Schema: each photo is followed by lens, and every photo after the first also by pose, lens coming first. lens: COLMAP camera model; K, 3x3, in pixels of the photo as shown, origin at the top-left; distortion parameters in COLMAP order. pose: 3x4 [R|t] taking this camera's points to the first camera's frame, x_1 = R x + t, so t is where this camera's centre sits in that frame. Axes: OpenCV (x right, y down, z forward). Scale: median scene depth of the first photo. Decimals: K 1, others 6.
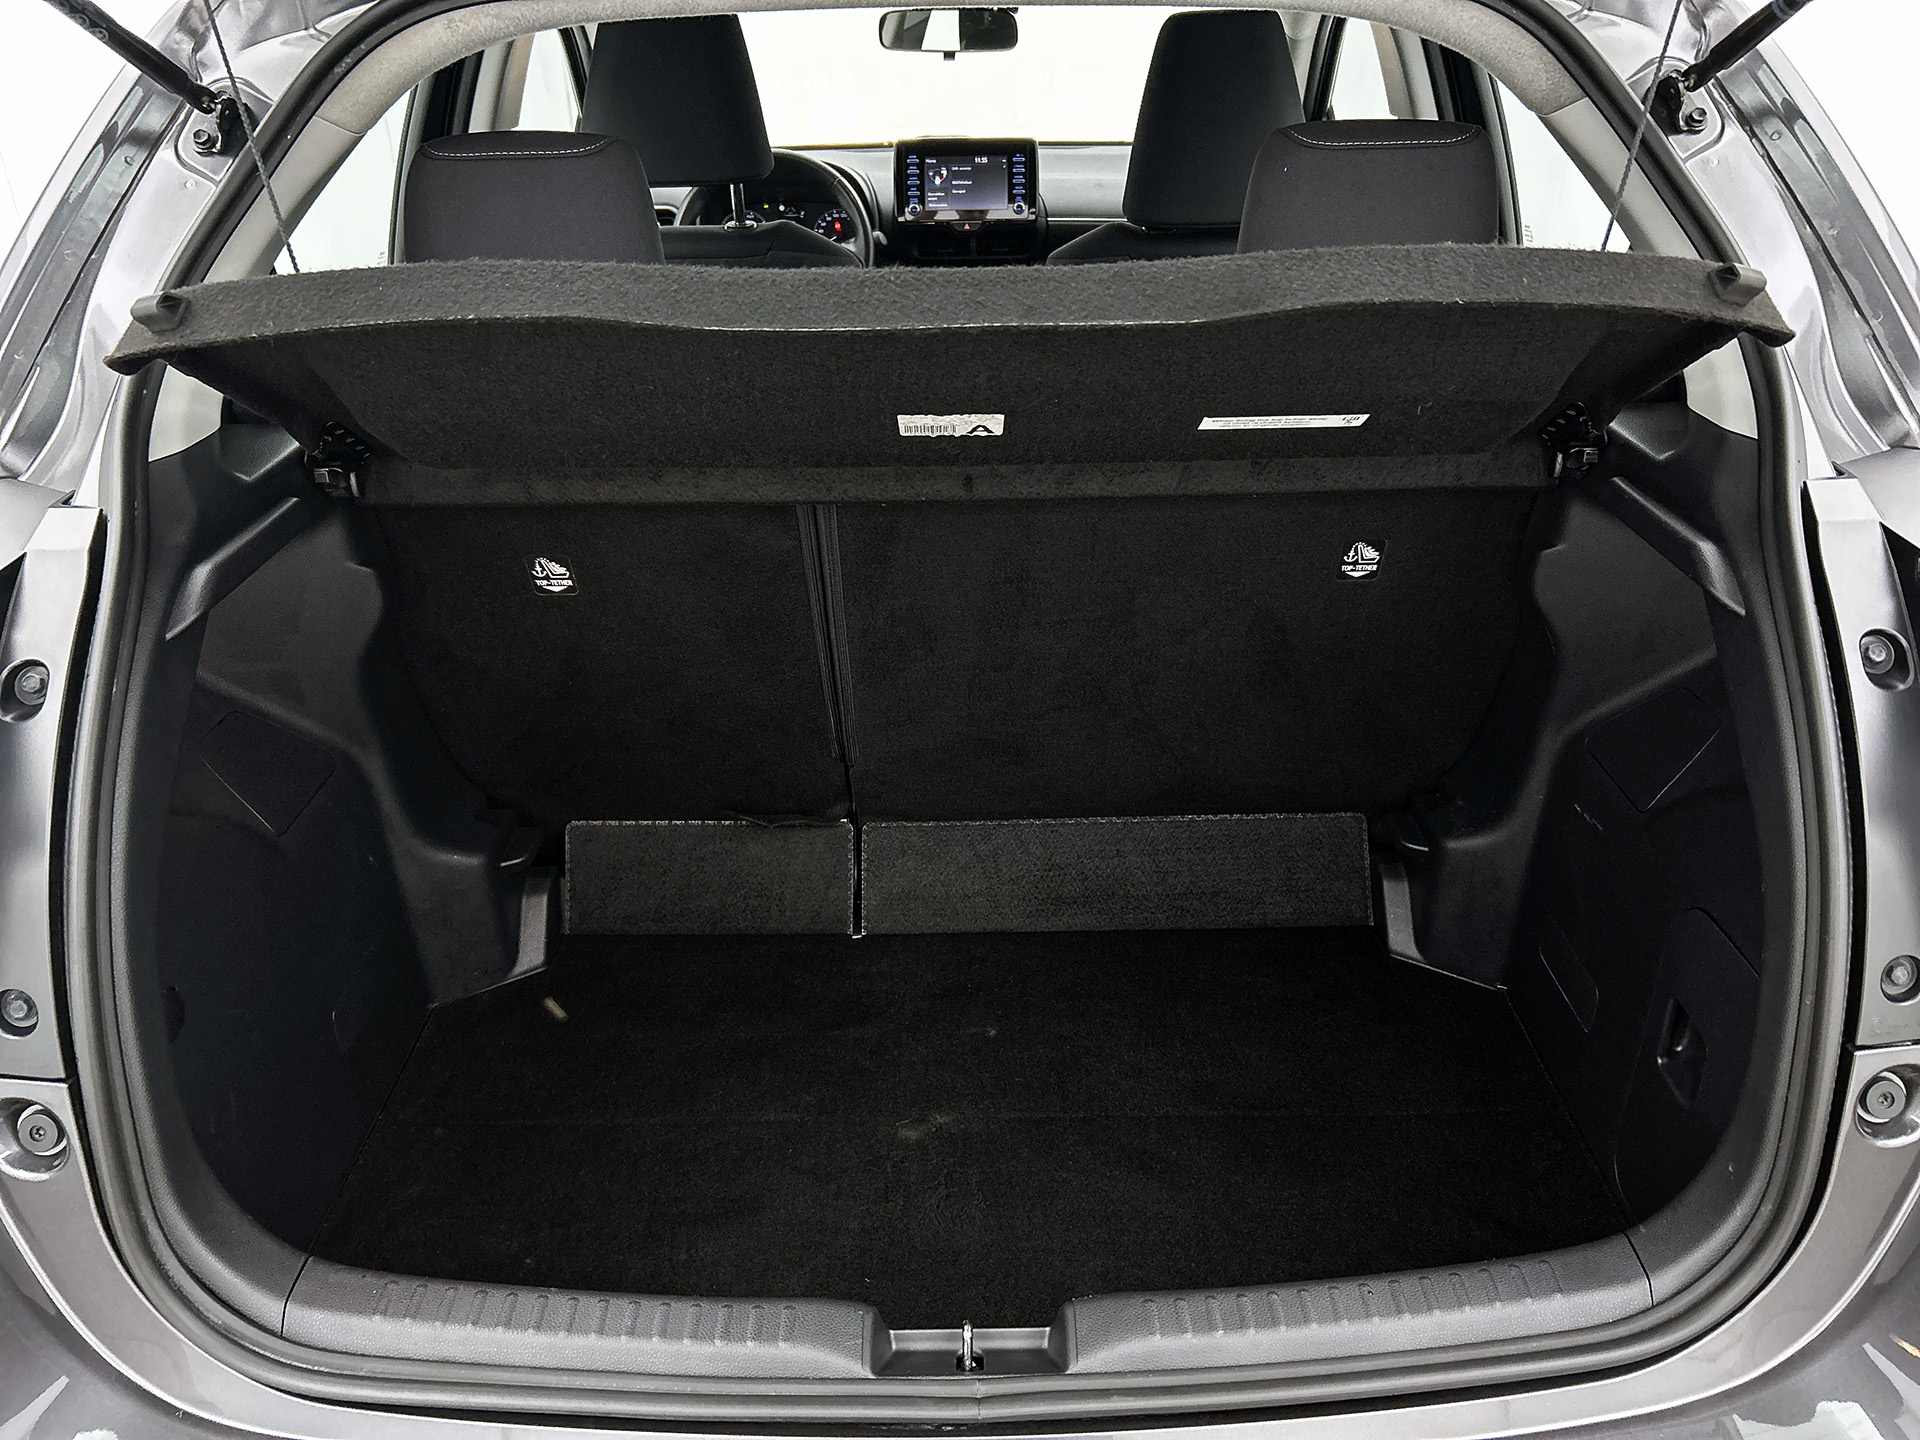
lens RADIAL K [[1489.6, 0, 973.1], [0, 1489.6, 720.1], [0, 0, 1]] dist [0.040592, -0.048711]
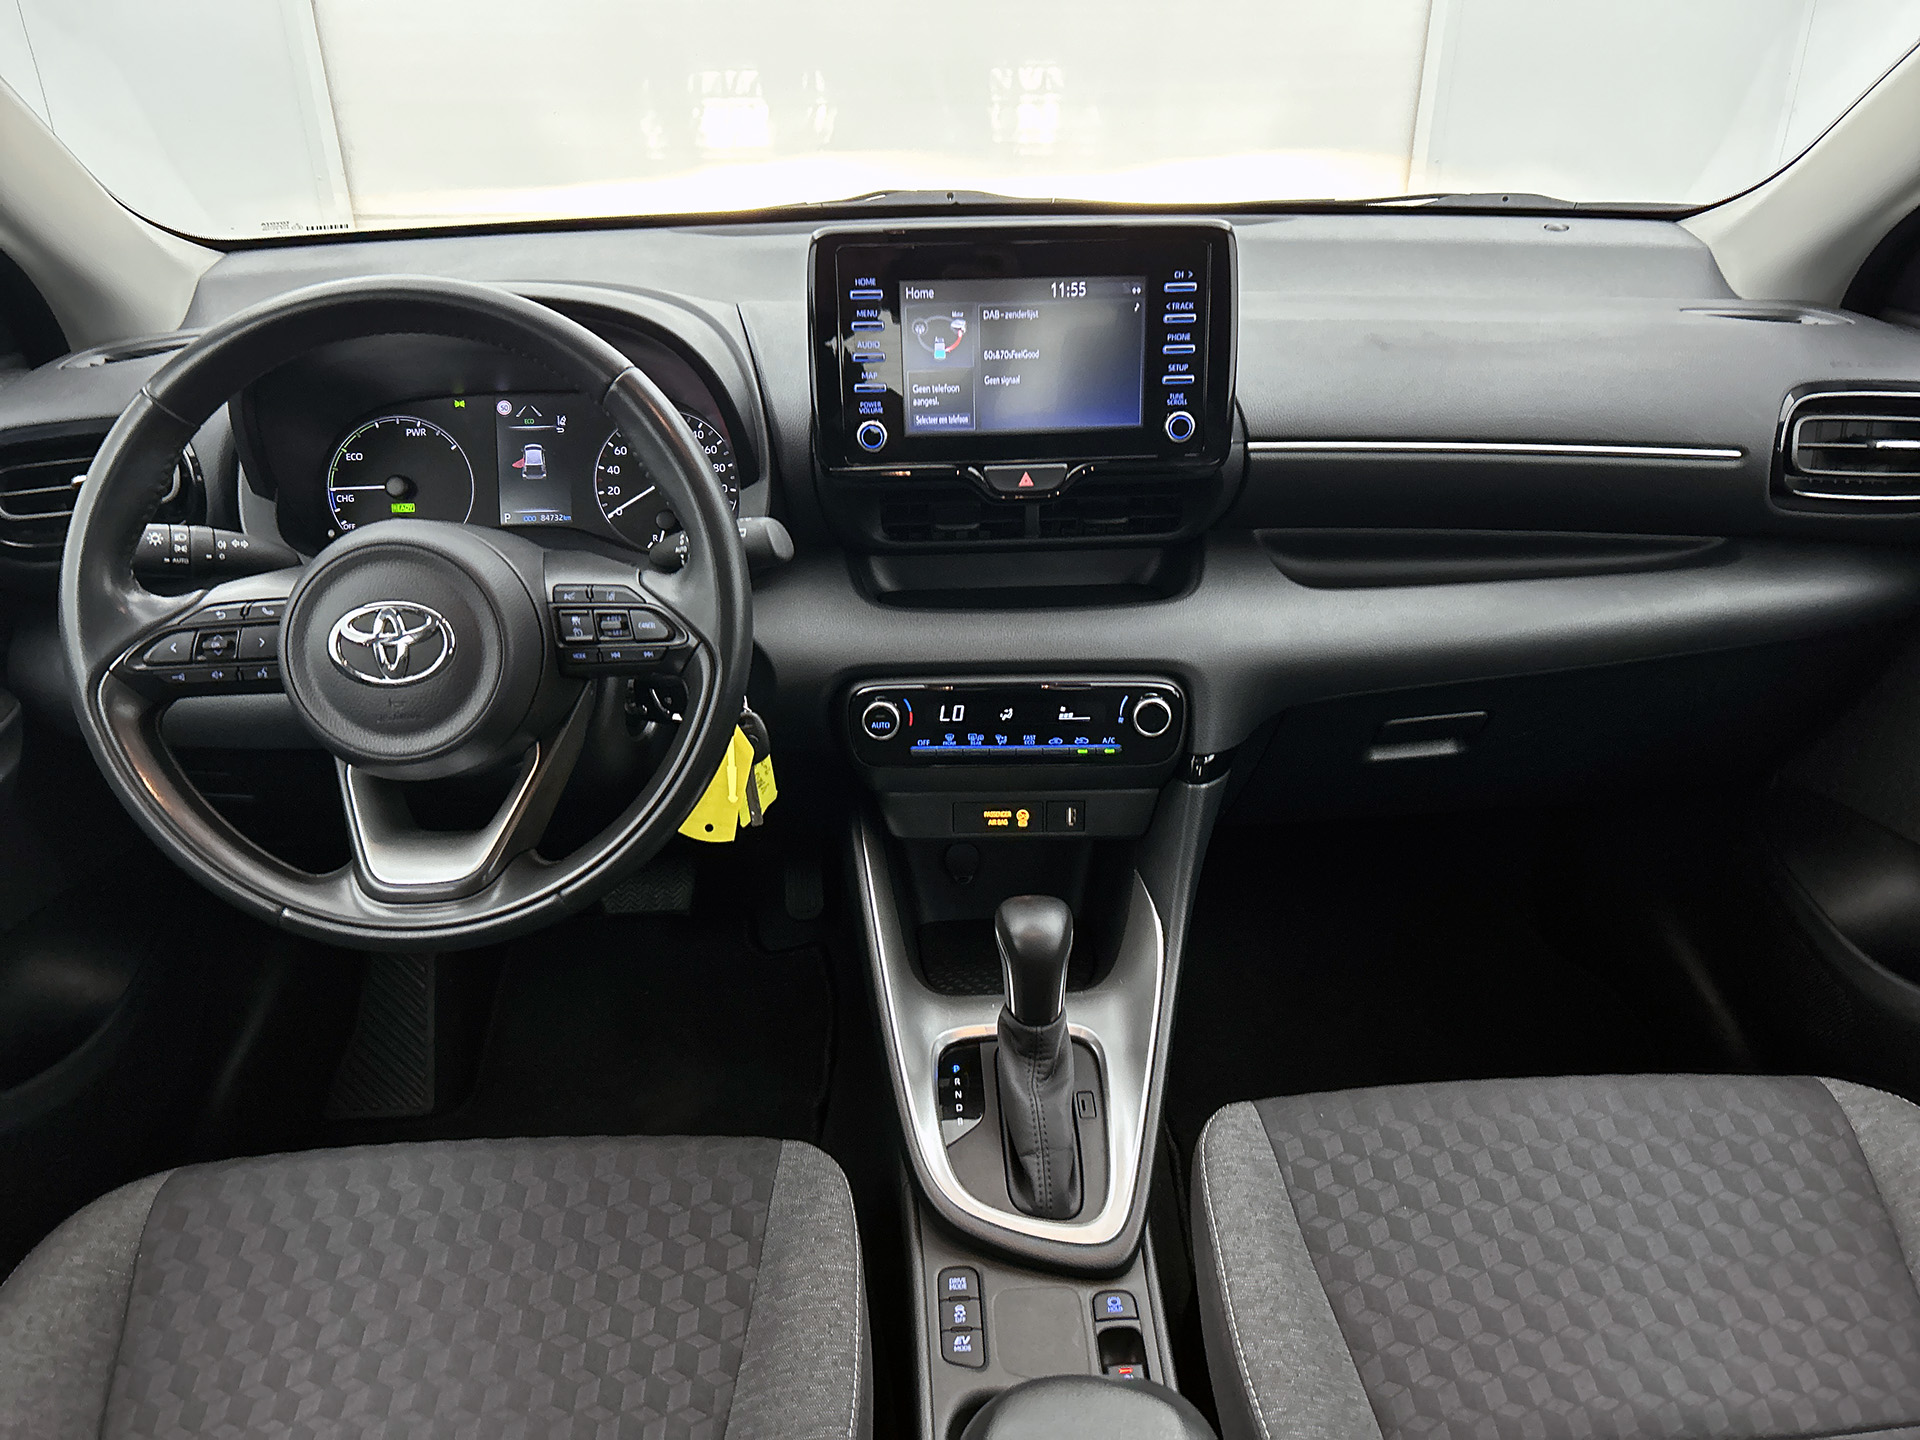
lens RADIAL K [[1489.6, 0, 992.7], [0, 1489.6, 755.4], [0, 0, 1]] dist [0.040592, -0.048711]
pose [[0.998515, -0.025304, 0.048247, -0.030505], [0.023997, 0.999334, 0.027473, -0.277952], [-0.048910, -0.026274, 0.998458, 0.659514]]
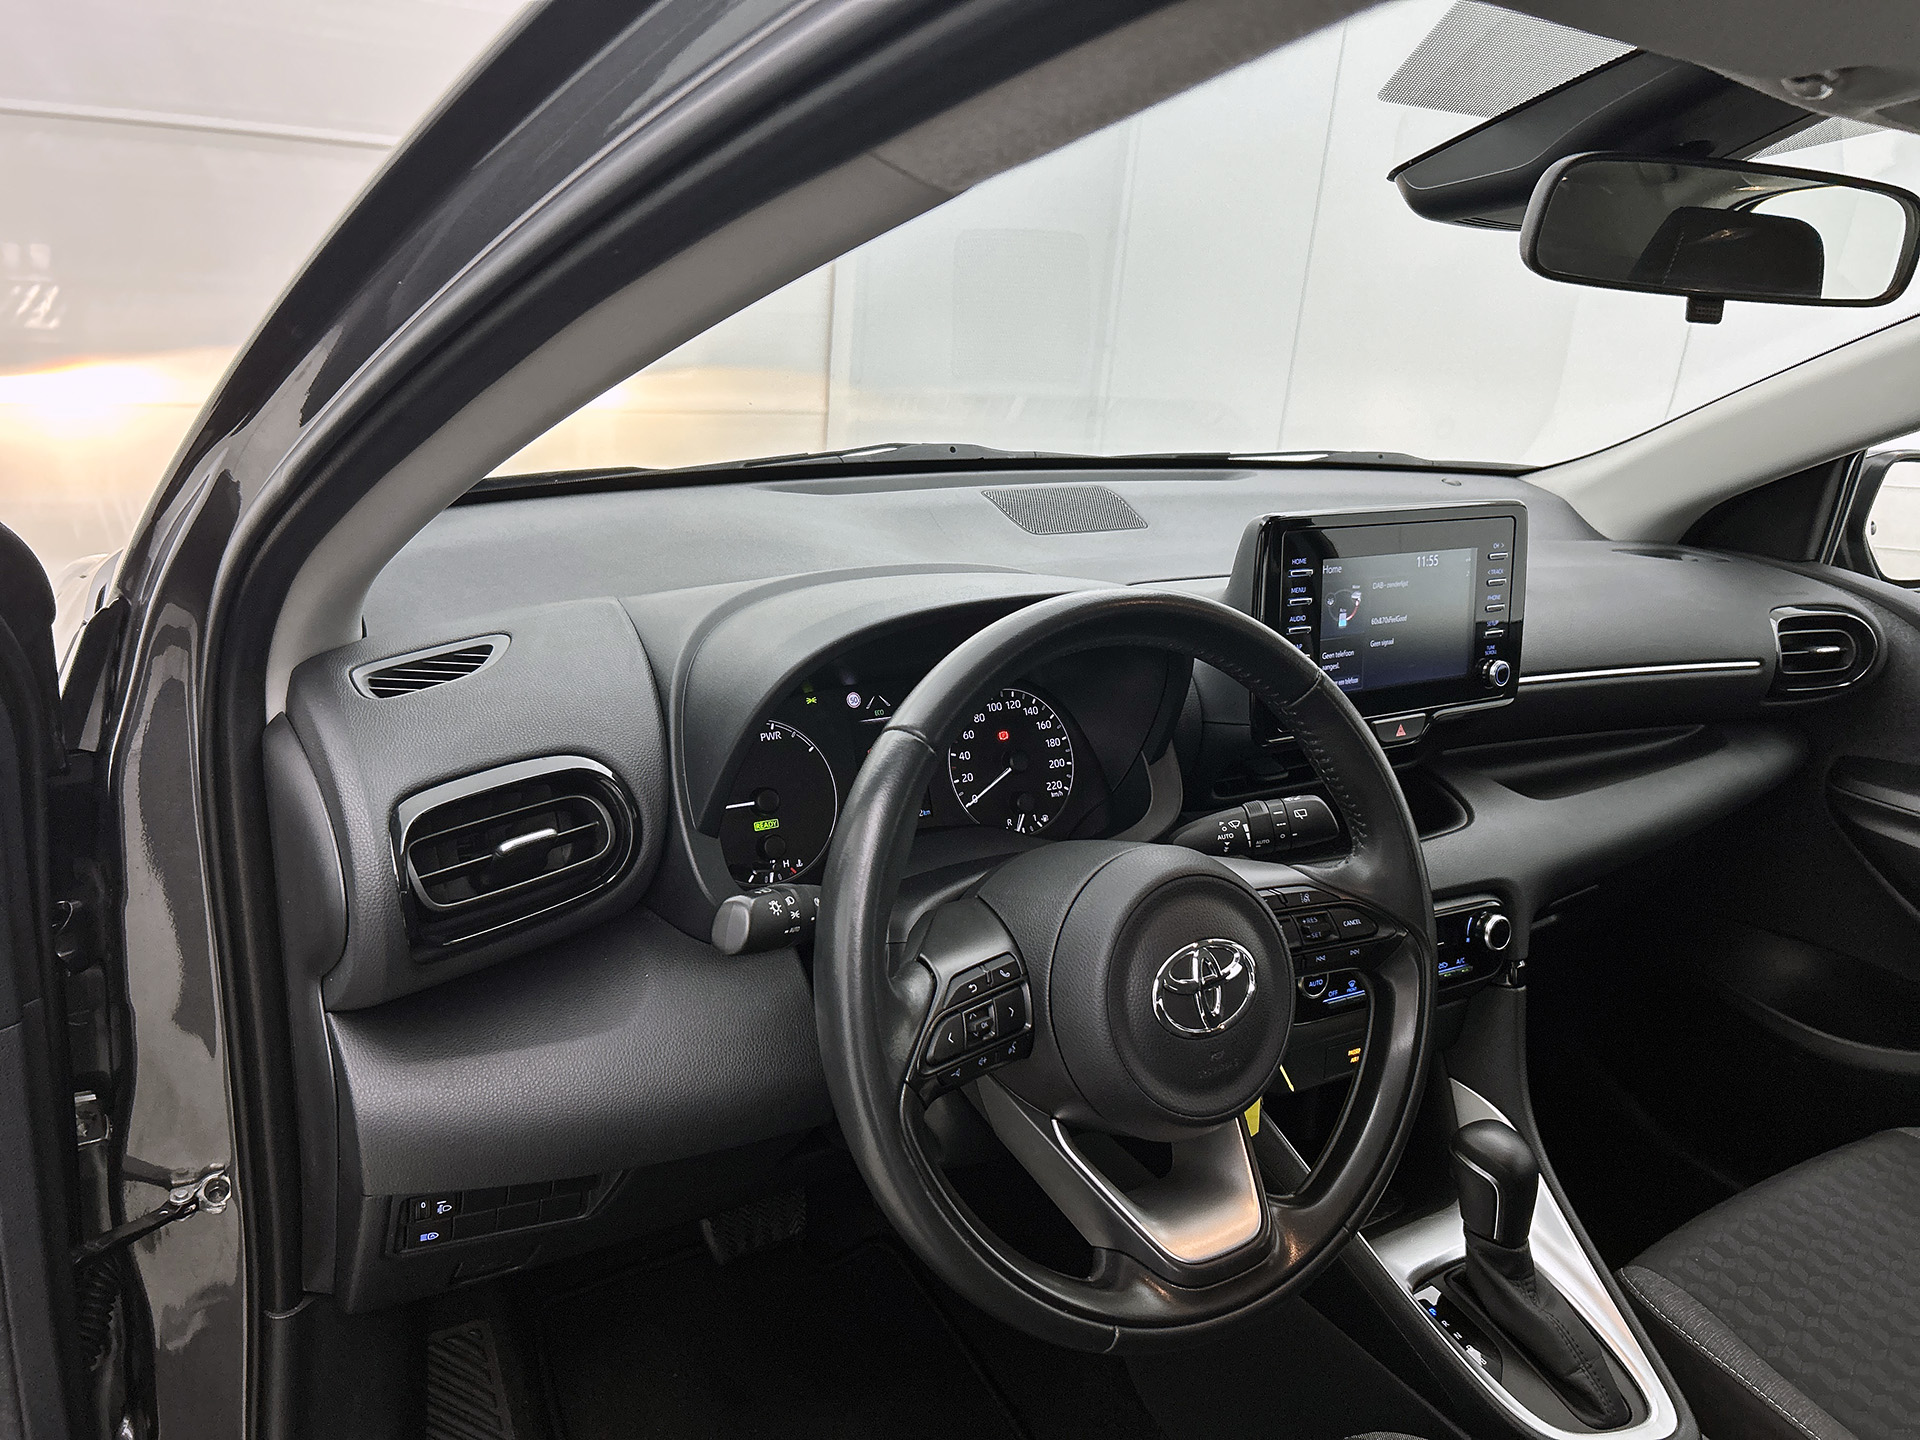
lens RADIAL K [[1489.6, 0, 956.4], [0, 1489.6, 732.3], [0, 0, 1]] dist [0.040592, -0.048711]
pose [[0.833018, -0.106503, 0.542898, -0.299317], [0.159292, 0.985913, -0.051007, -0.330592], [-0.529817, 0.128969, 0.838249, 0.752610]]
